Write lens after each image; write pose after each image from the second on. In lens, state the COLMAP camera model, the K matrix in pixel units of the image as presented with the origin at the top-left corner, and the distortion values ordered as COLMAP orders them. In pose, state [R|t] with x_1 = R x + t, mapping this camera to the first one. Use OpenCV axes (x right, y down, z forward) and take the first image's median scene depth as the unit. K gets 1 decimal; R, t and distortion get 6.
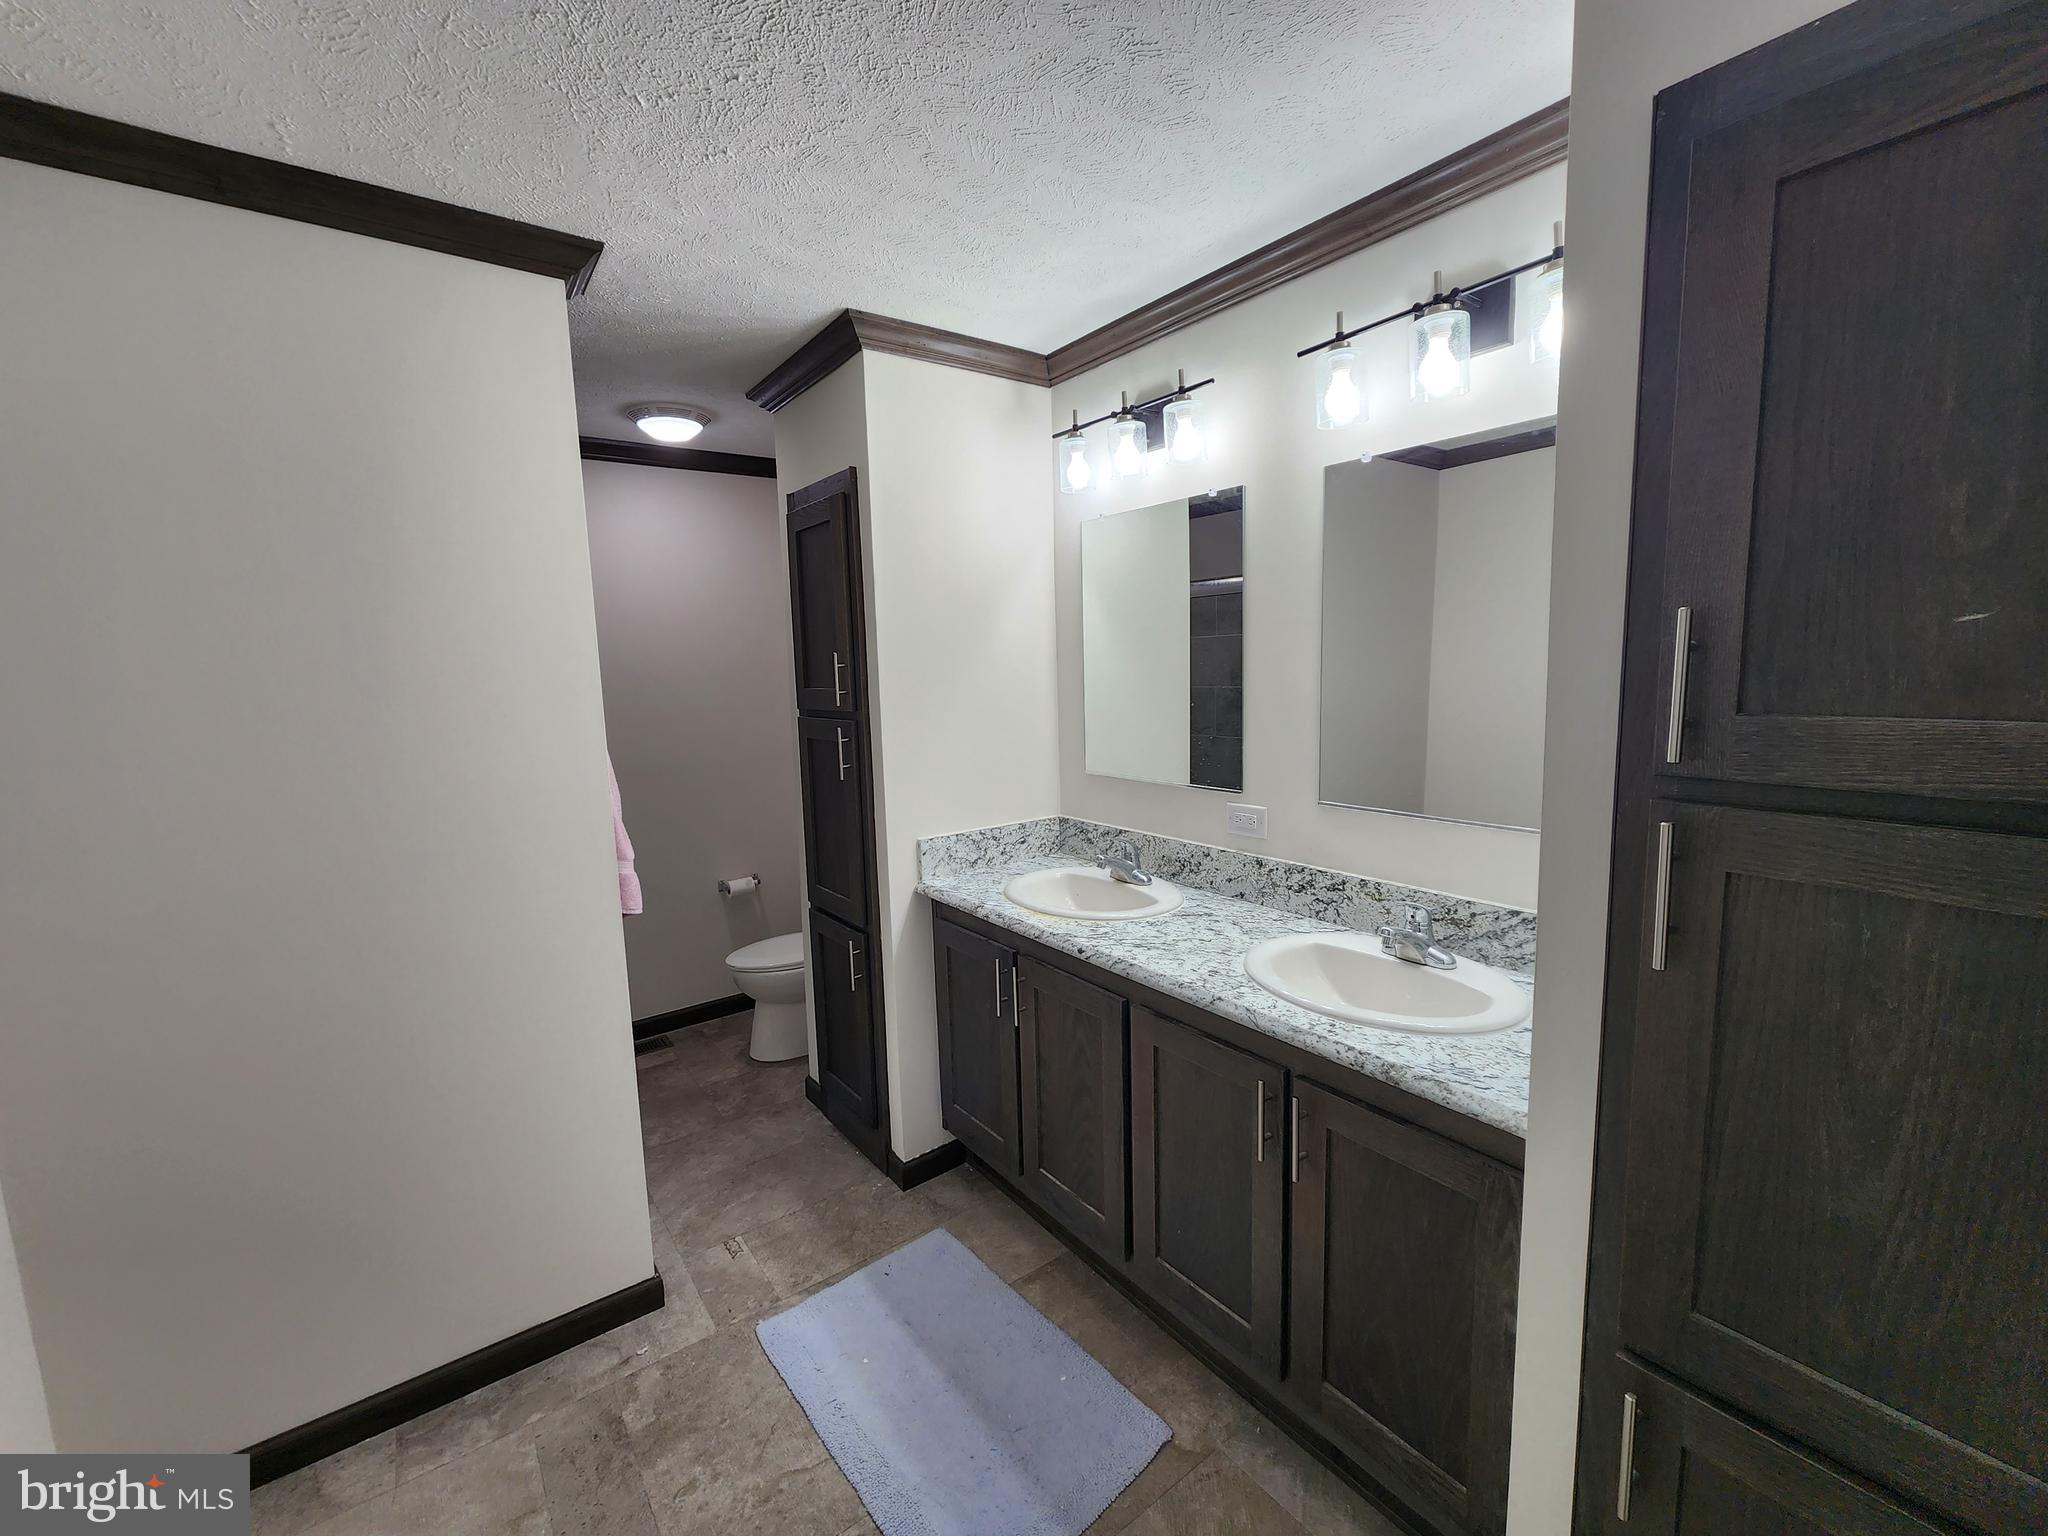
lens RADIAL K [[838.2, 0, 1027.6], [0, 838.2, 765.1], [0, 0, 1]] dist [0.006949, -0.004524]
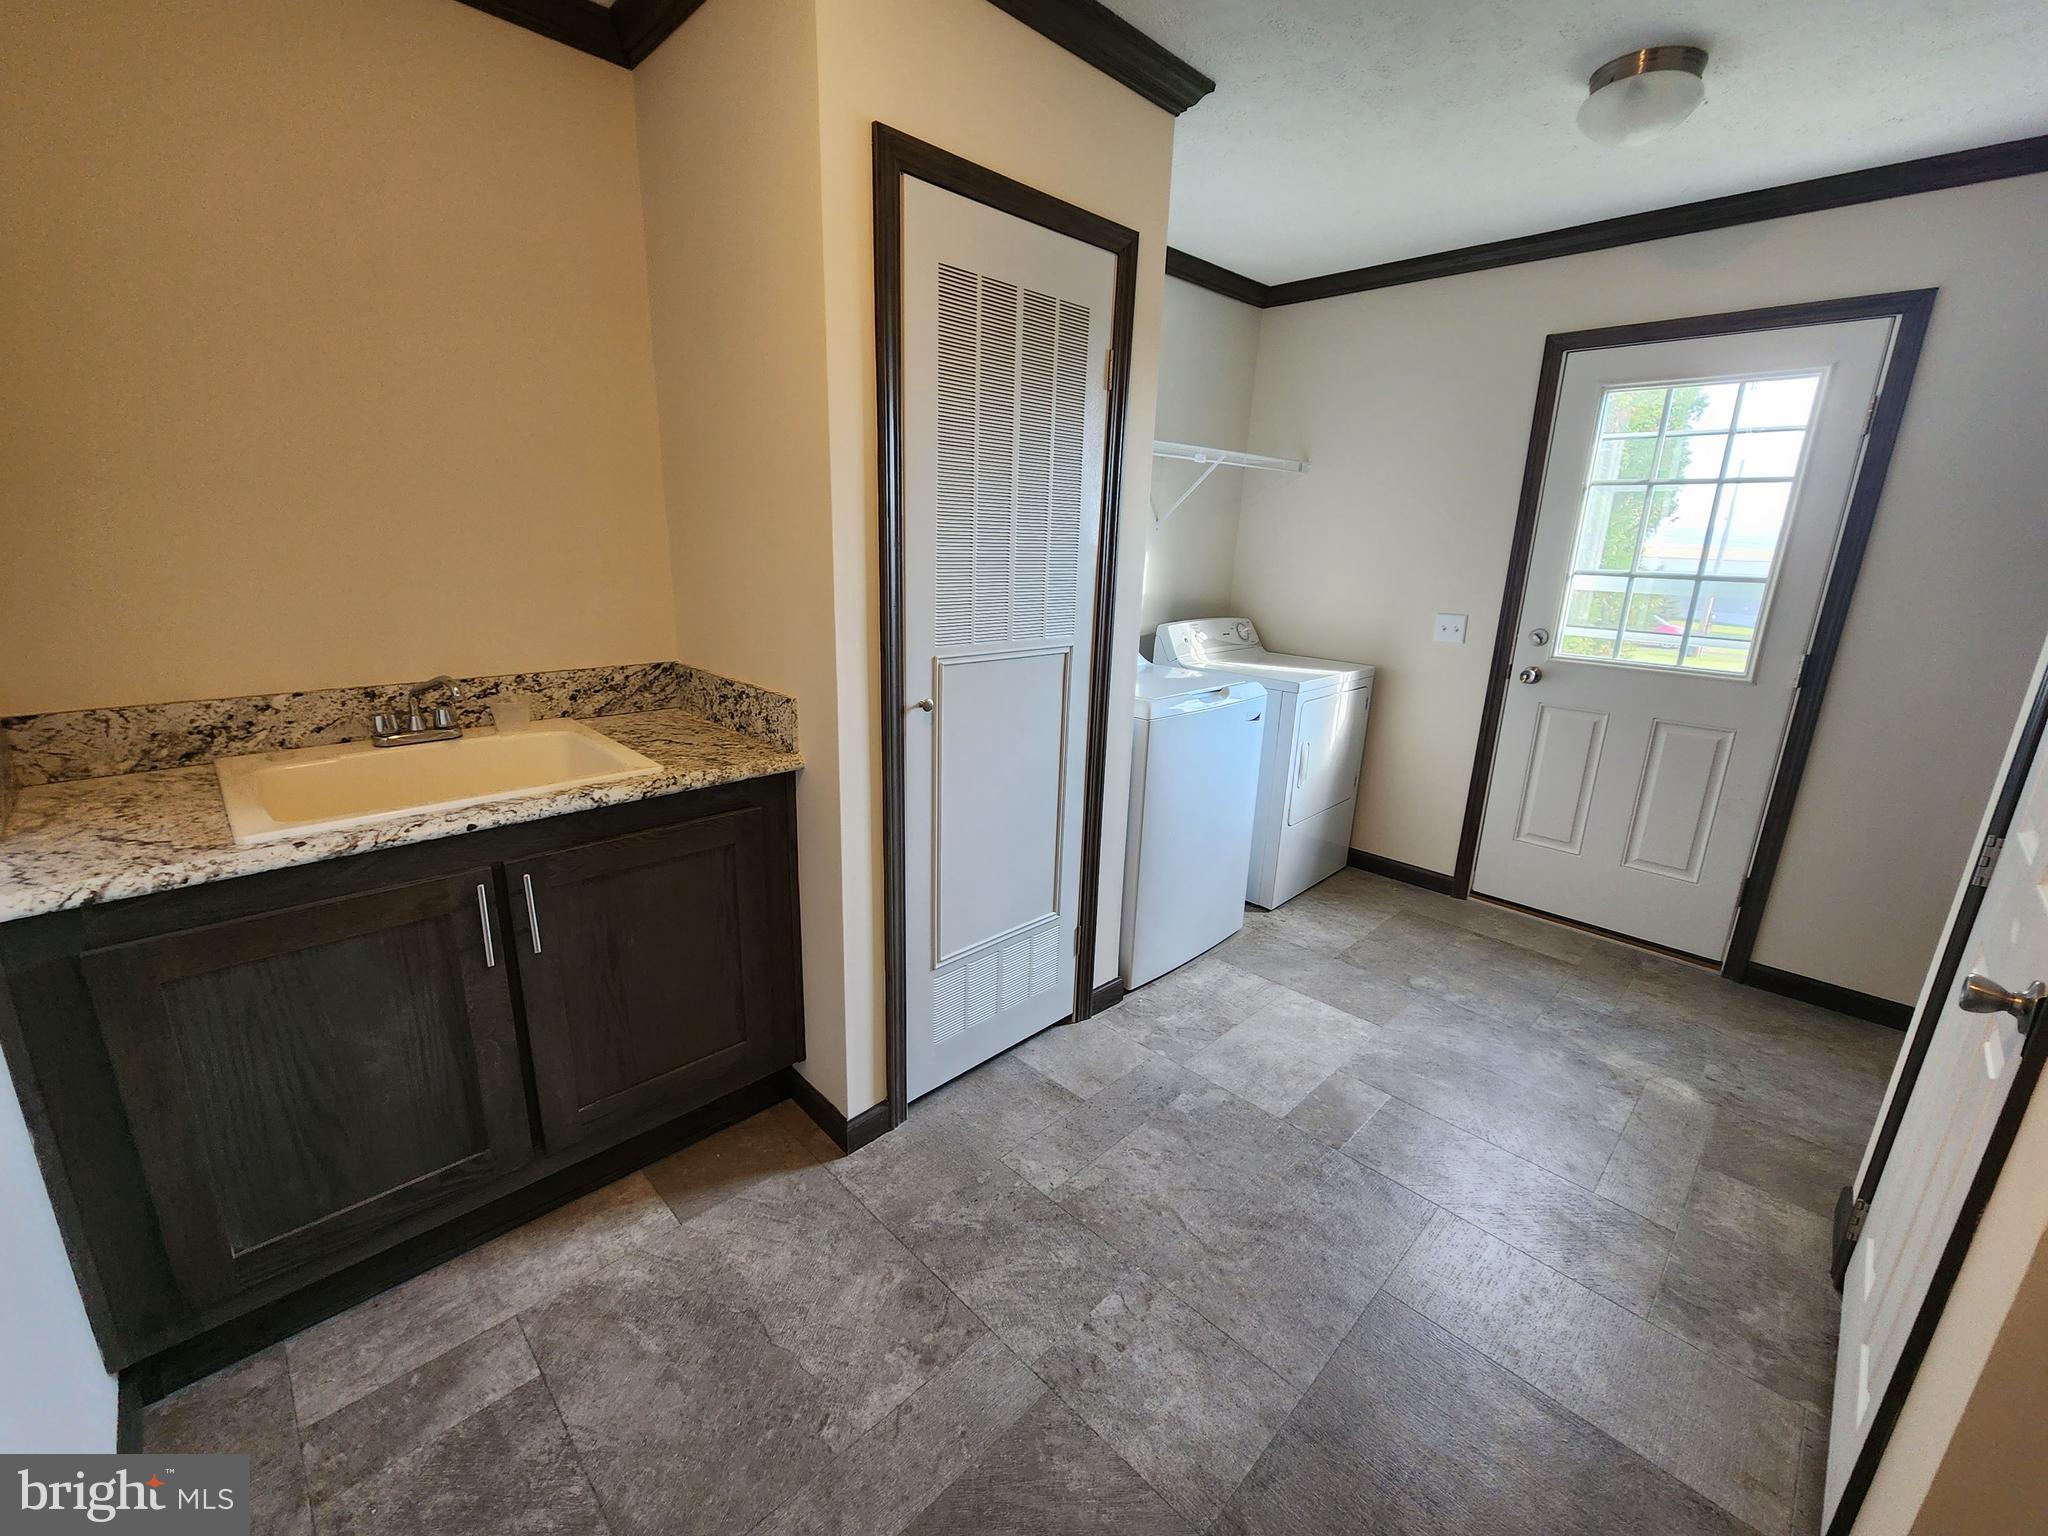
lens RADIAL K [[838.2, 0, 1027.6], [0, 838.2, 765.1], [0, 0, 1]] dist [0.006949, -0.004524]
pose [[0.137868, 0.296286, -0.945096, 0.549737], [-0.155937, 0.948801, 0.274700, 0.002707], [0.978098, 0.109503, 0.177012, 0.531453]]
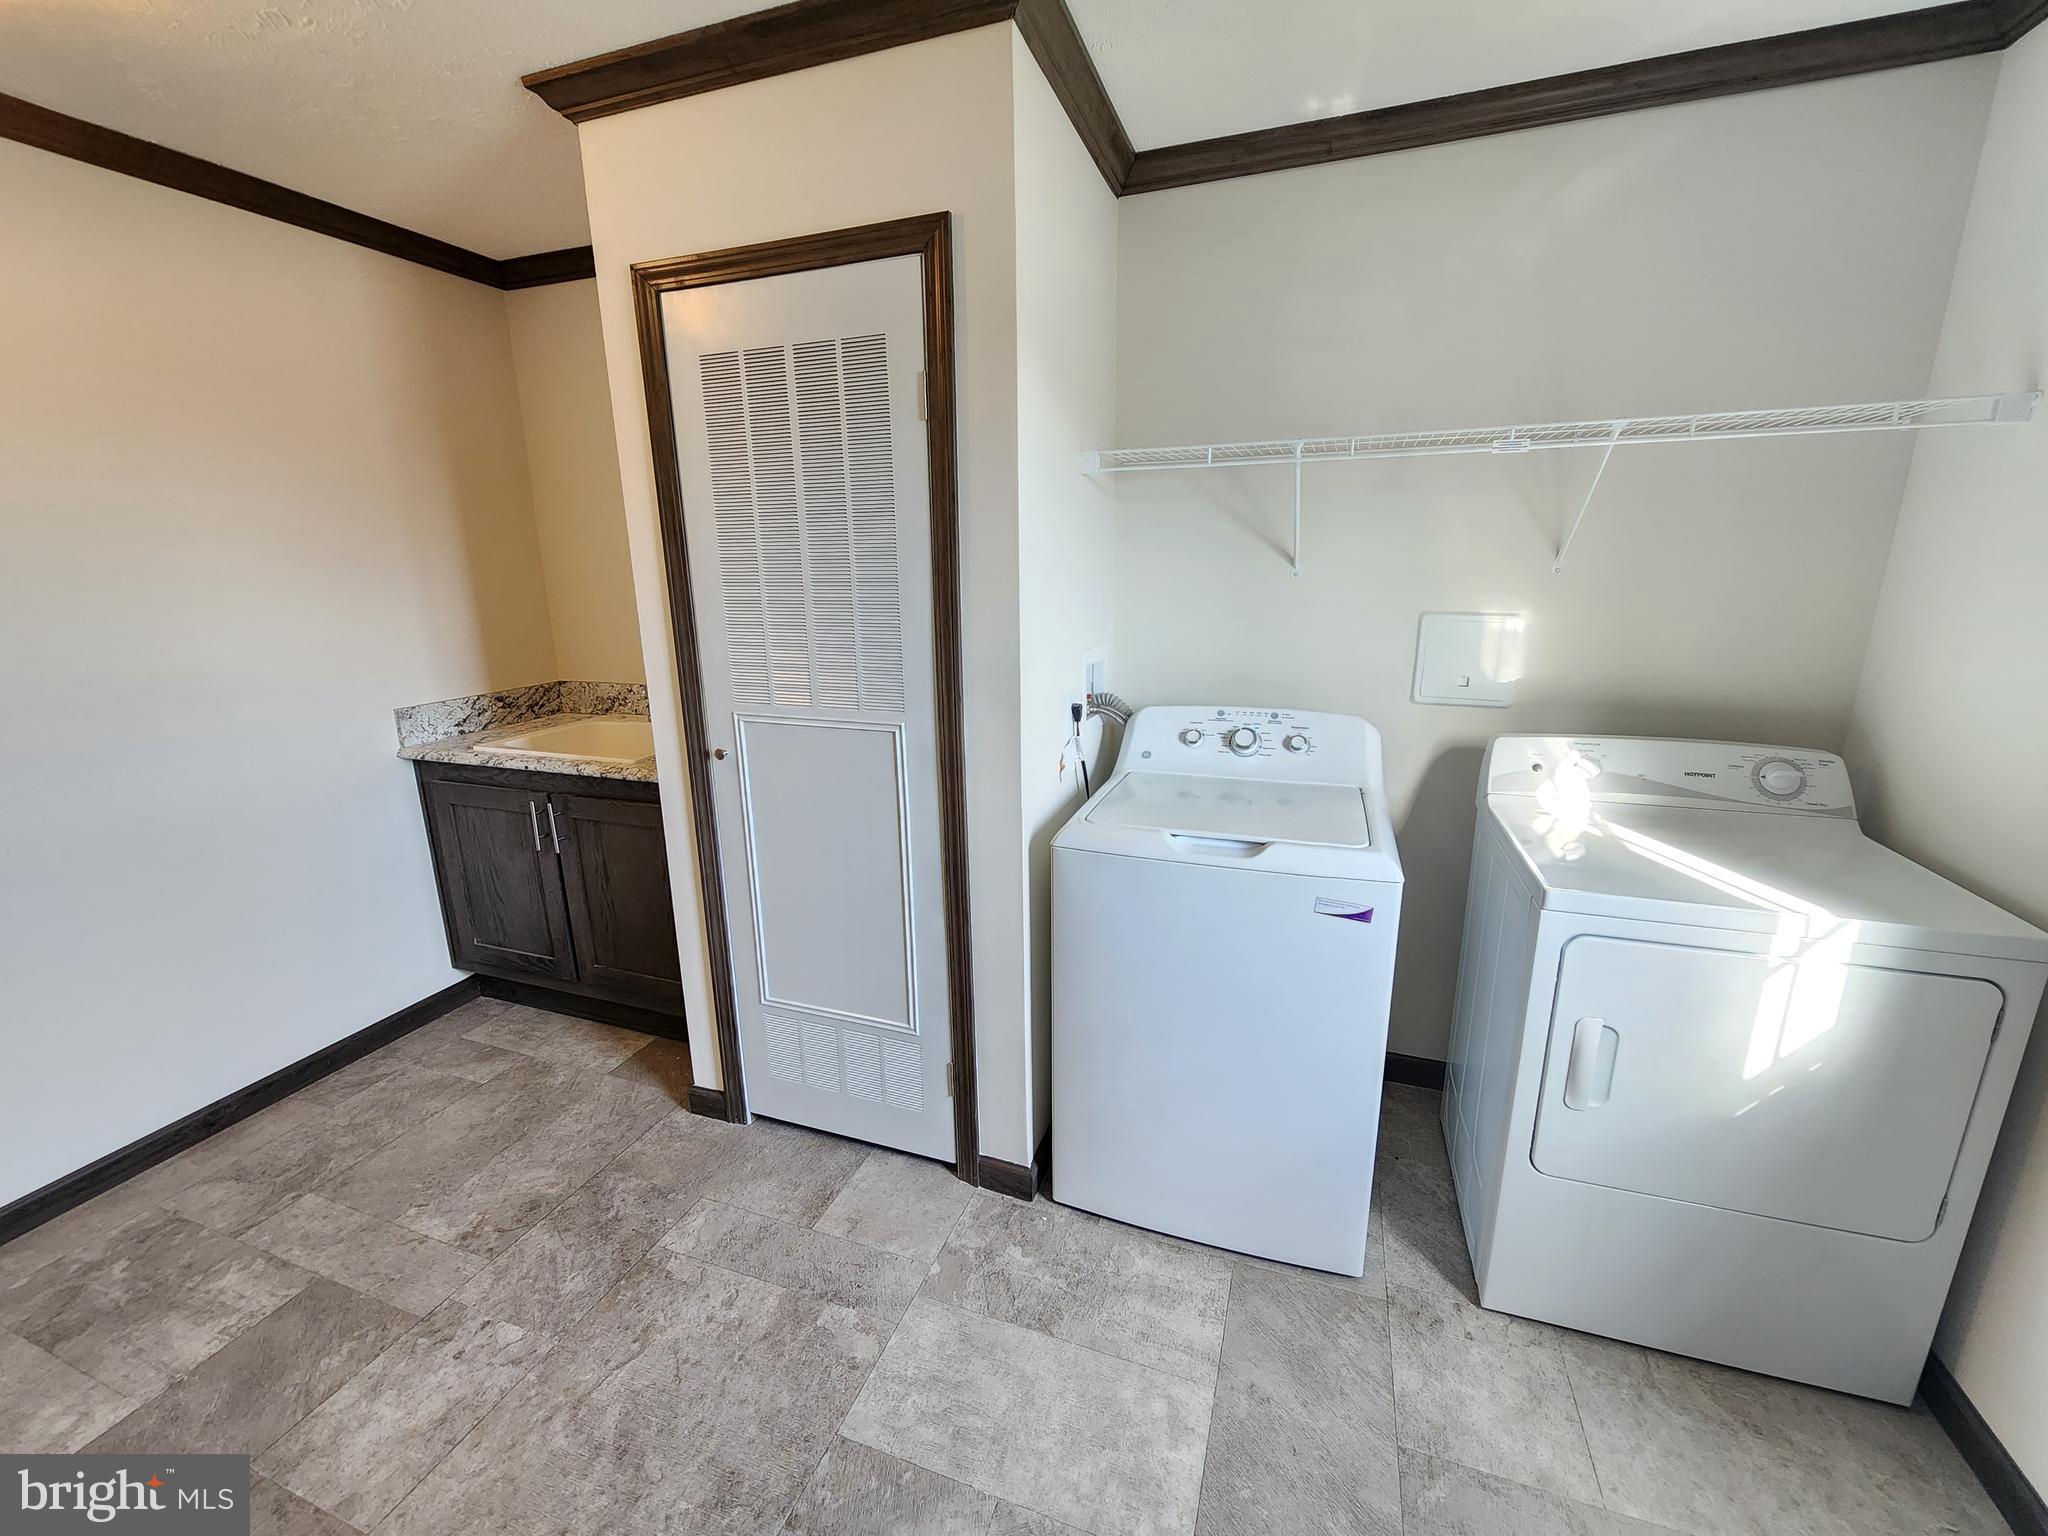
lens RADIAL K [[838.2, 0, 1027.6], [0, 838.2, 765.1], [0, 0, 1]] dist [0.006949, -0.004524]
pose [[-0.834228, 0.171365, -0.524117, -0.263185], [-0.031232, 0.934275, 0.355182, -0.174130], [0.550535, 0.312672, -0.774046, 1.760582]]
